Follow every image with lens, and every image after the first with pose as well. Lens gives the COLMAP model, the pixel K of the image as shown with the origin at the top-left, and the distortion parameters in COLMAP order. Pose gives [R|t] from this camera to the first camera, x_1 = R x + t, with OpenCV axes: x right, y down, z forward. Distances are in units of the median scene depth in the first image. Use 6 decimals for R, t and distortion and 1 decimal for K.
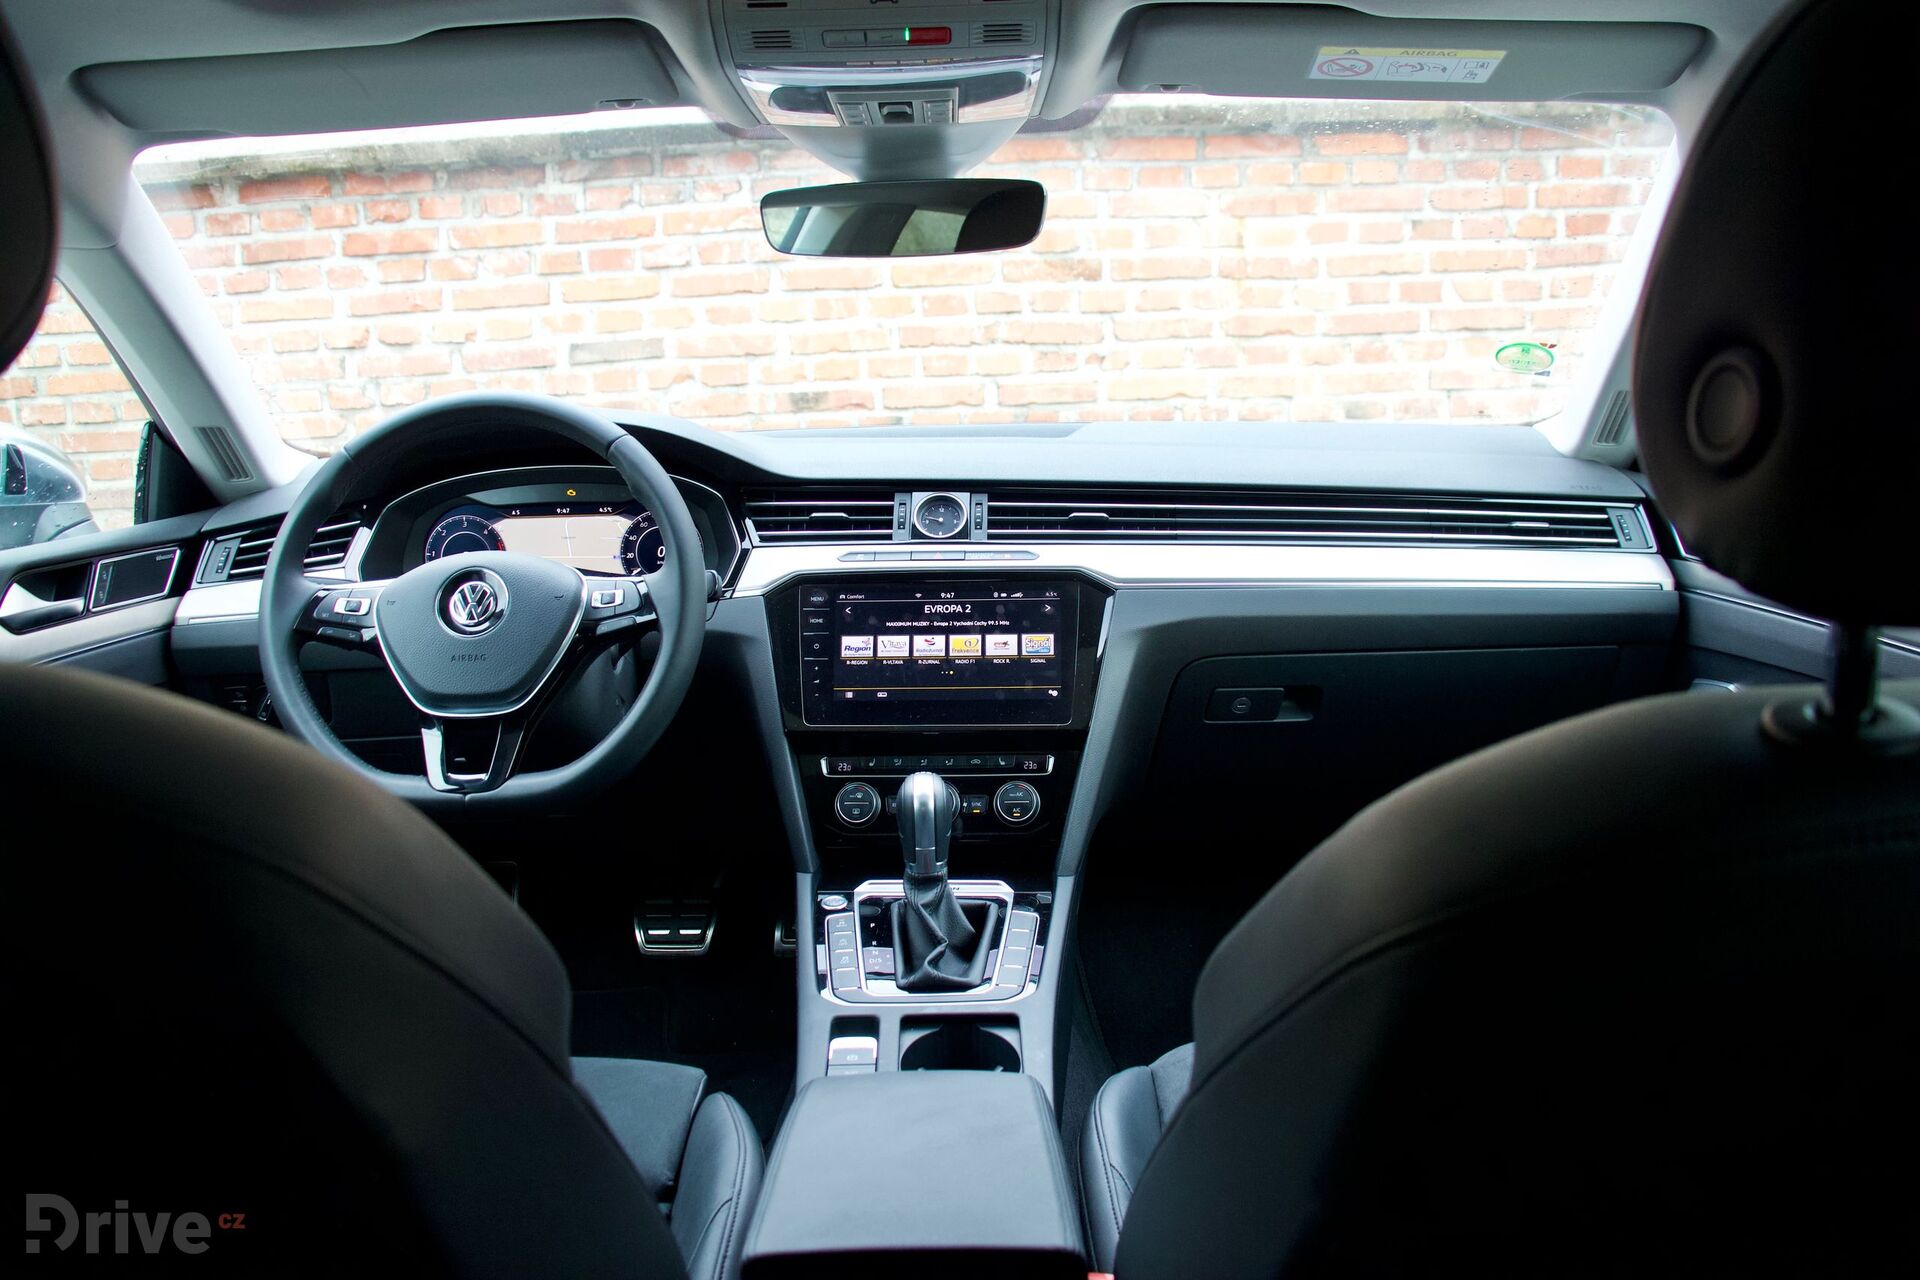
lens RADIAL K [[1573.4, 0, 962.1], [0, 1573.4, 595.5], [0, 0, 1]] dist [-0.208860, 0.194377]
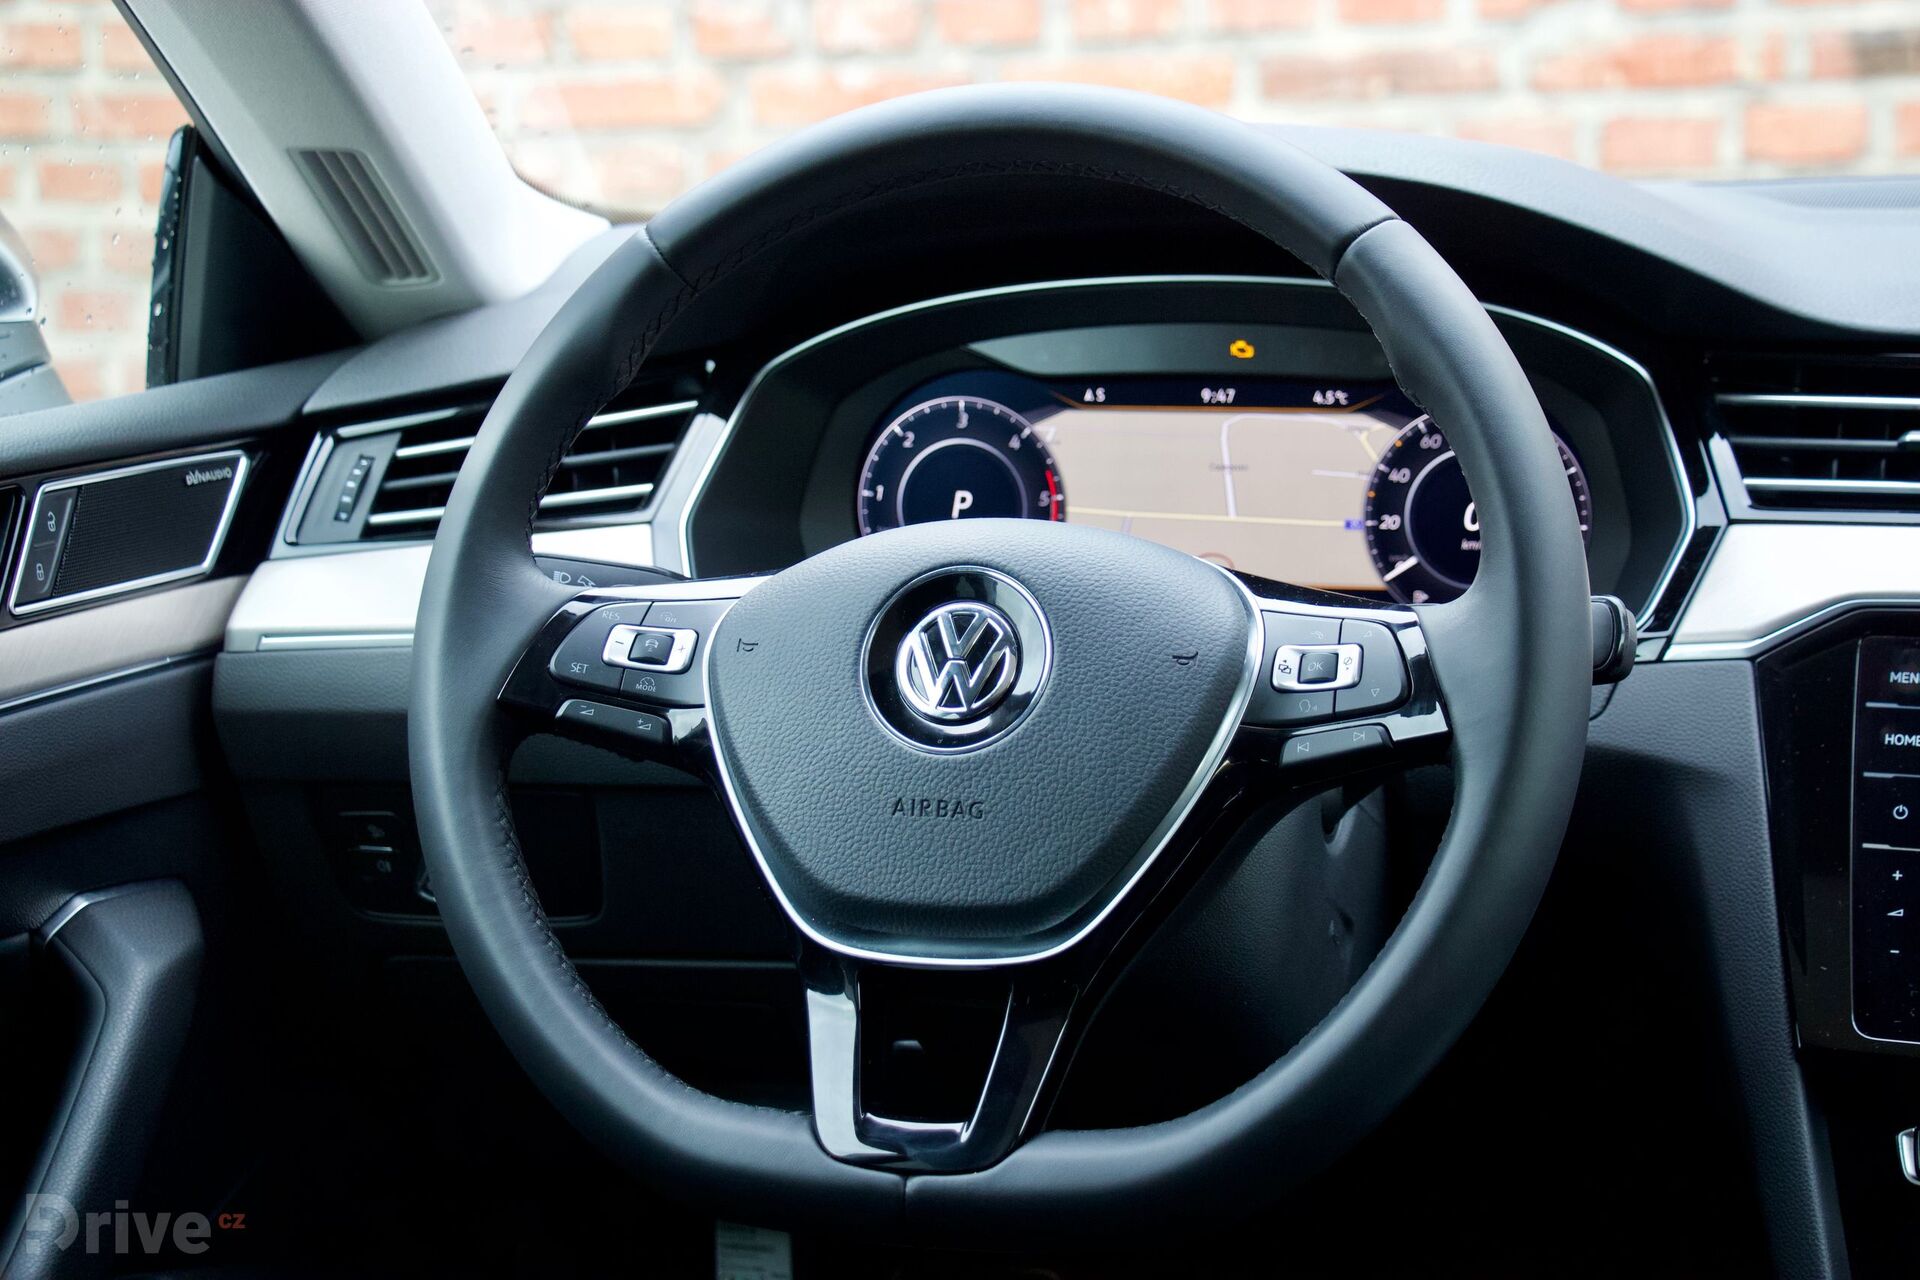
lens RADIAL K [[3801.9, 0, 960.0], [0, 3801.9, 640.0], [0, 0, 1]] dist [0.183796, 0.214478]
pose [[0.945858, 0.057912, -0.319372, -0.017318], [-0.046280, 0.997964, 0.043897, -0.034624], [0.321264, -0.026739, 0.946612, 0.103965]]
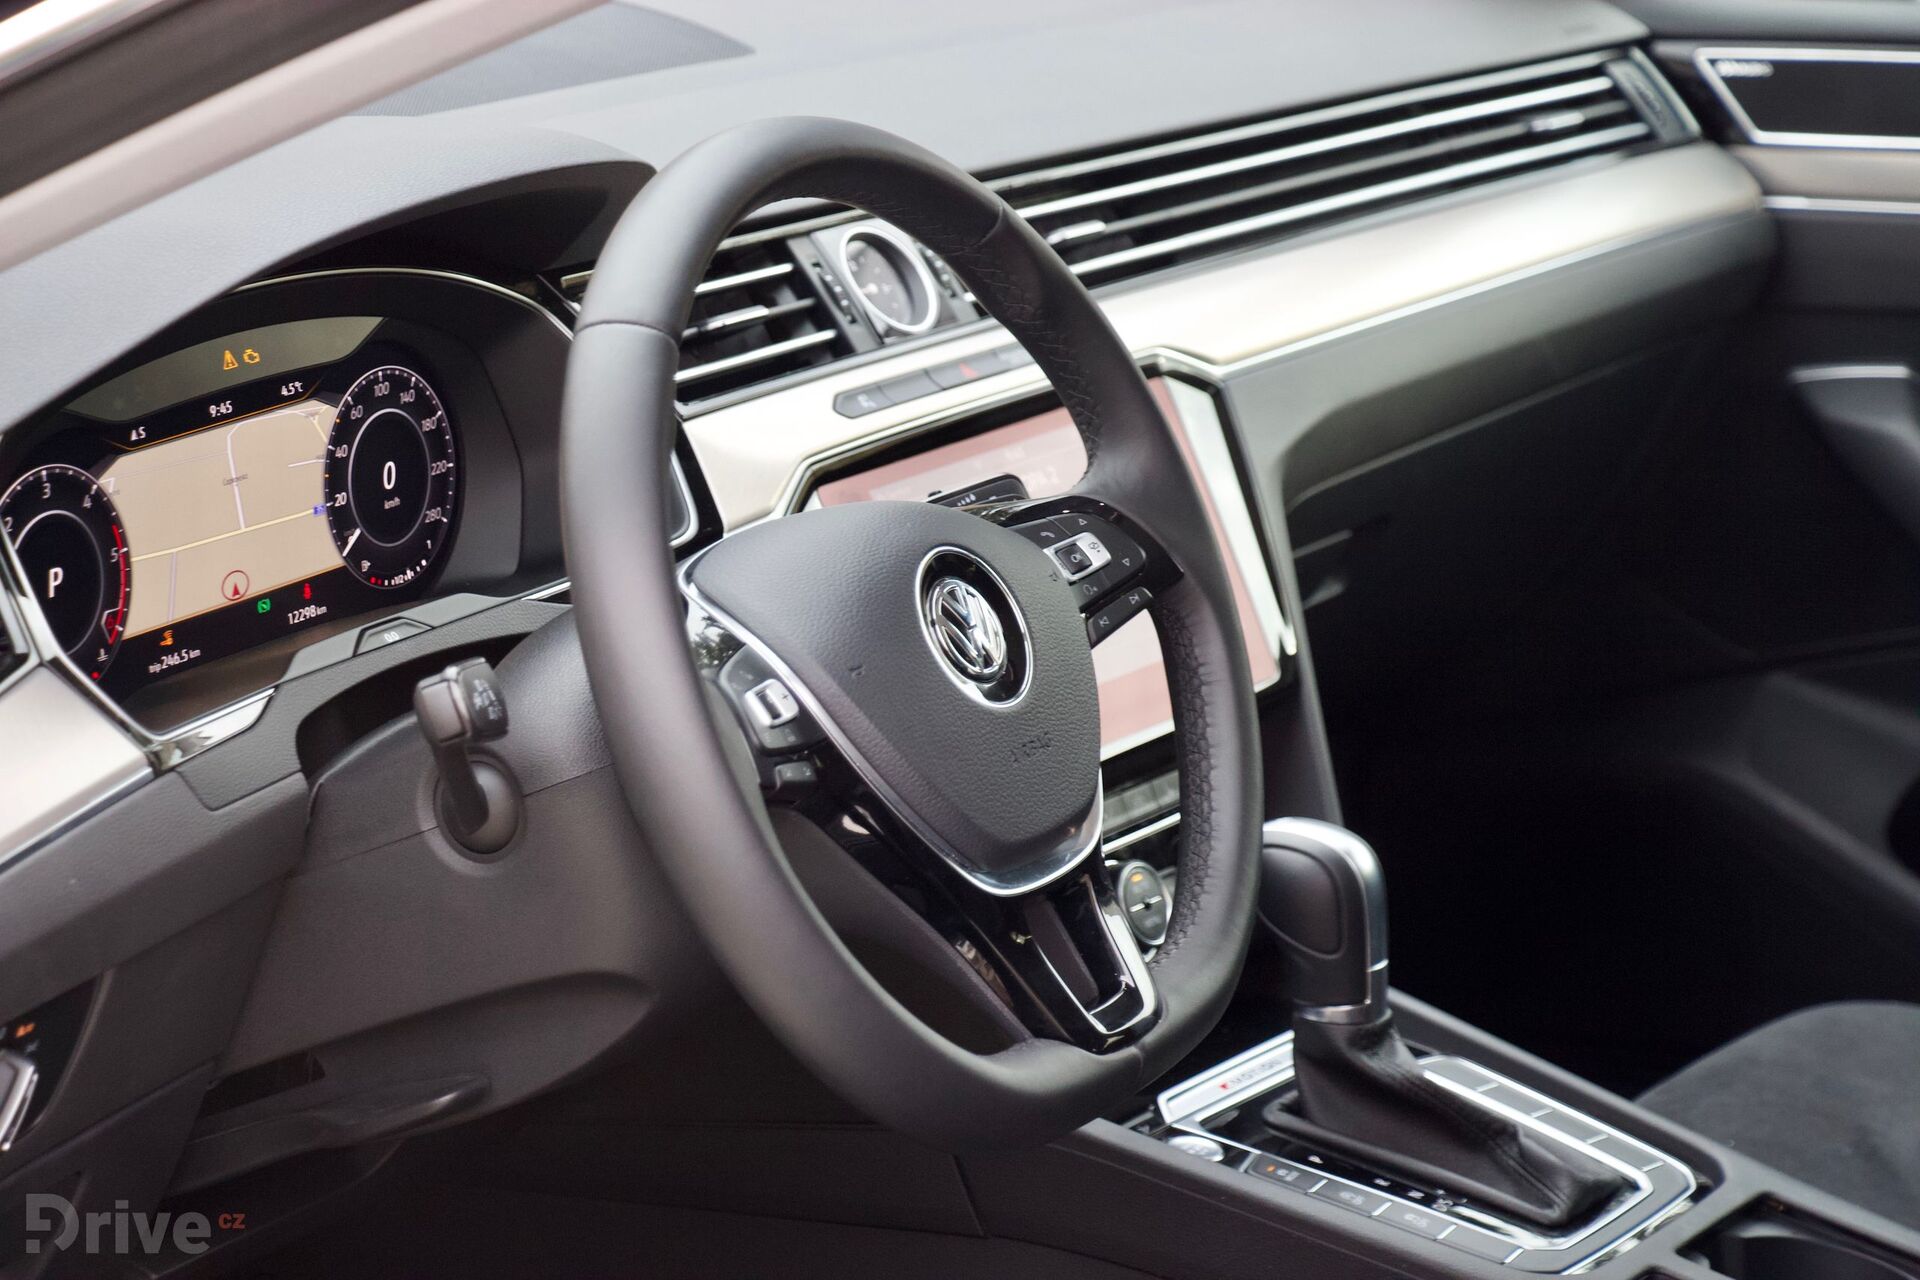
lens RADIAL K [[6625.0, 0, 960.1], [0, 6625.0, 557.9], [0, 0, 1]] dist [0.742009, 0.360943]
pose [[0.513107, -0.174959, 0.840304, -1.574940], [0.121992, 0.983931, 0.130373, -0.214676], [-0.849611, 0.035615, 0.526205, 0.025989]]
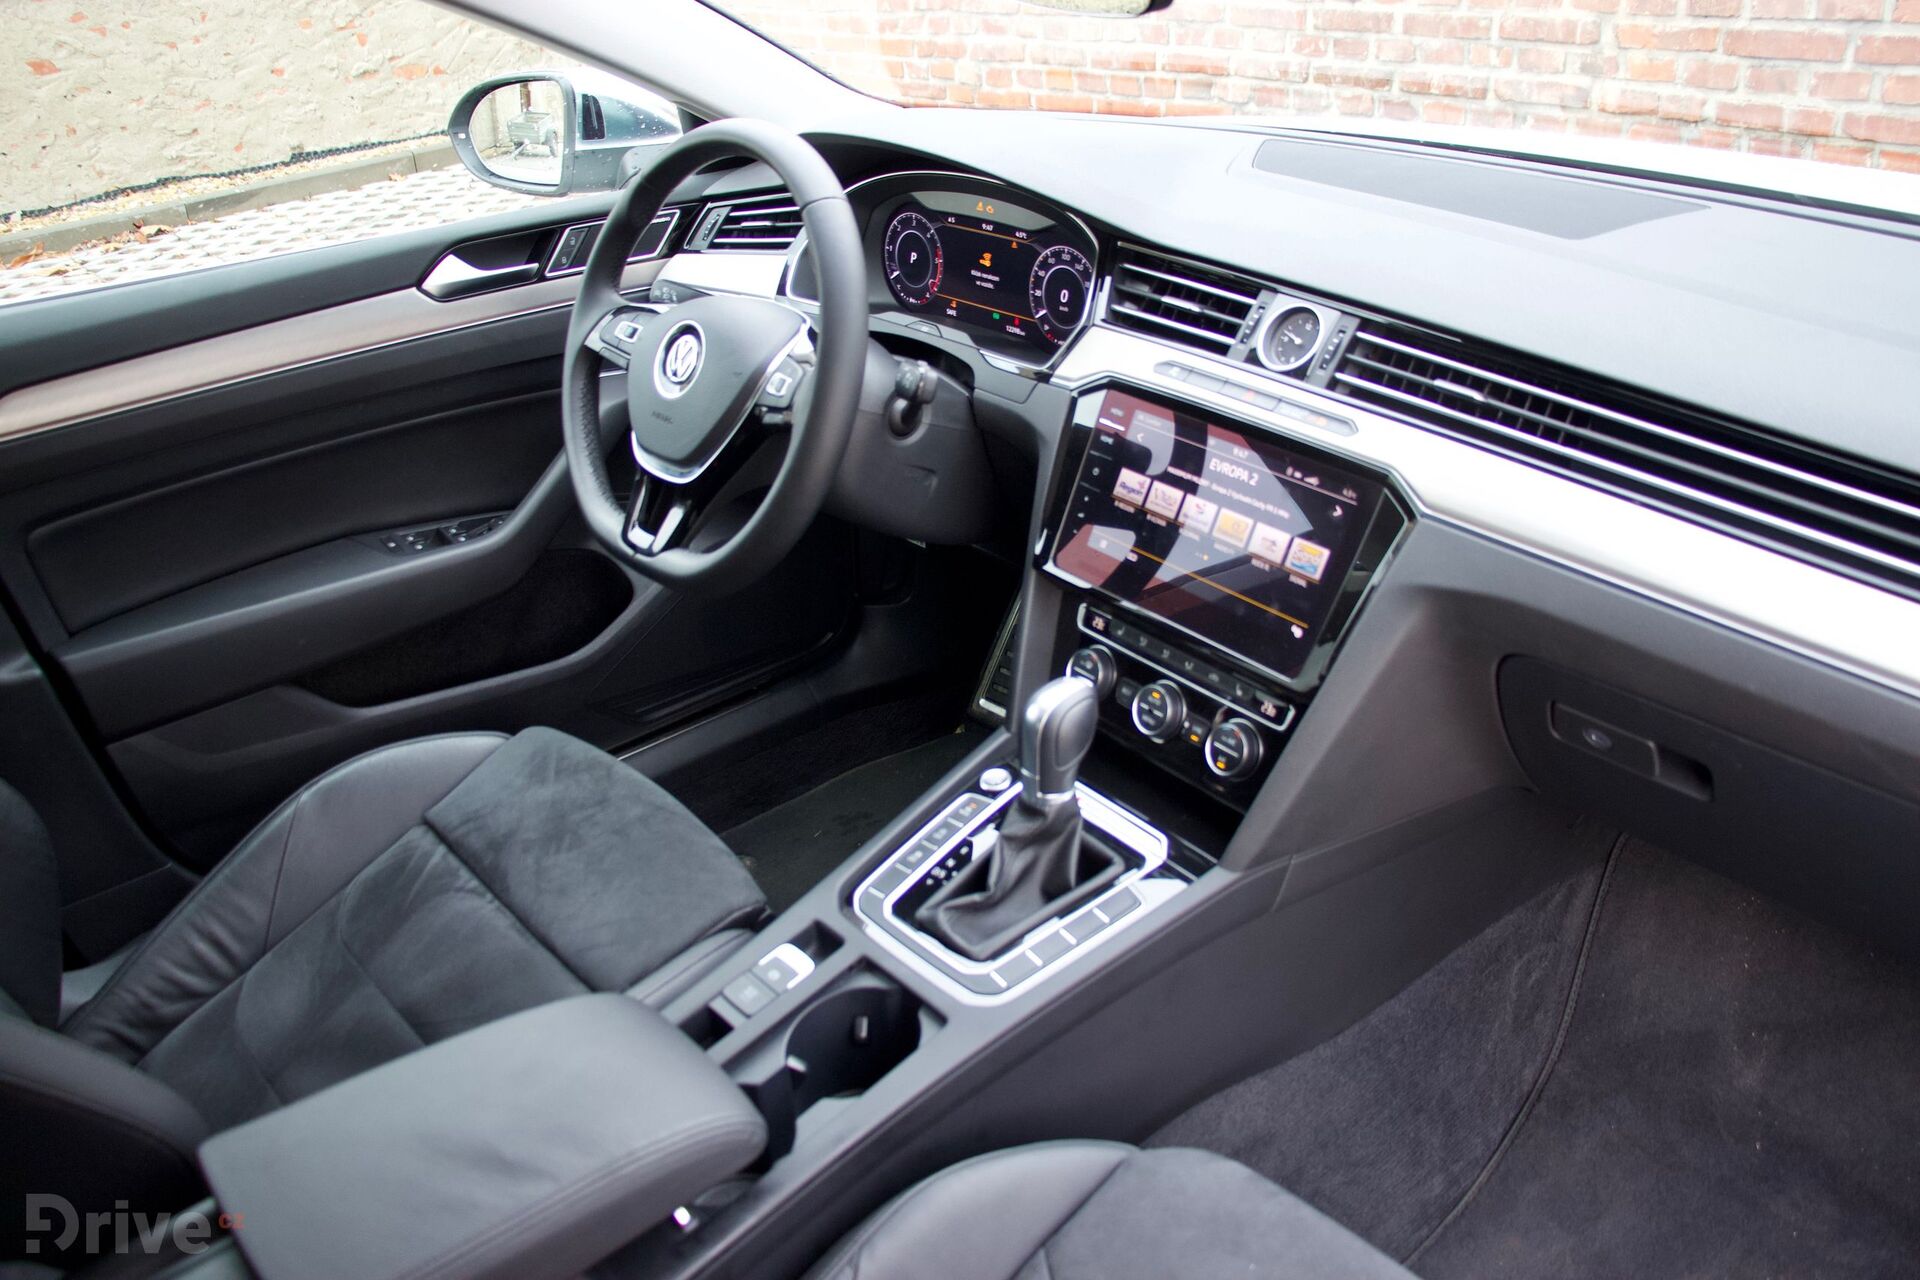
lens RADIAL K [[1573.4, 0, 962.1], [0, 1573.4, 595.5], [0, 0, 1]] dist [-0.208860, 0.194377]
pose [[0.645628, 0.333989, -0.686743, 0.423382], [-0.088254, 0.925895, 0.367328, -0.192061], [0.758535, -0.176549, 0.627259, 0.426004]]
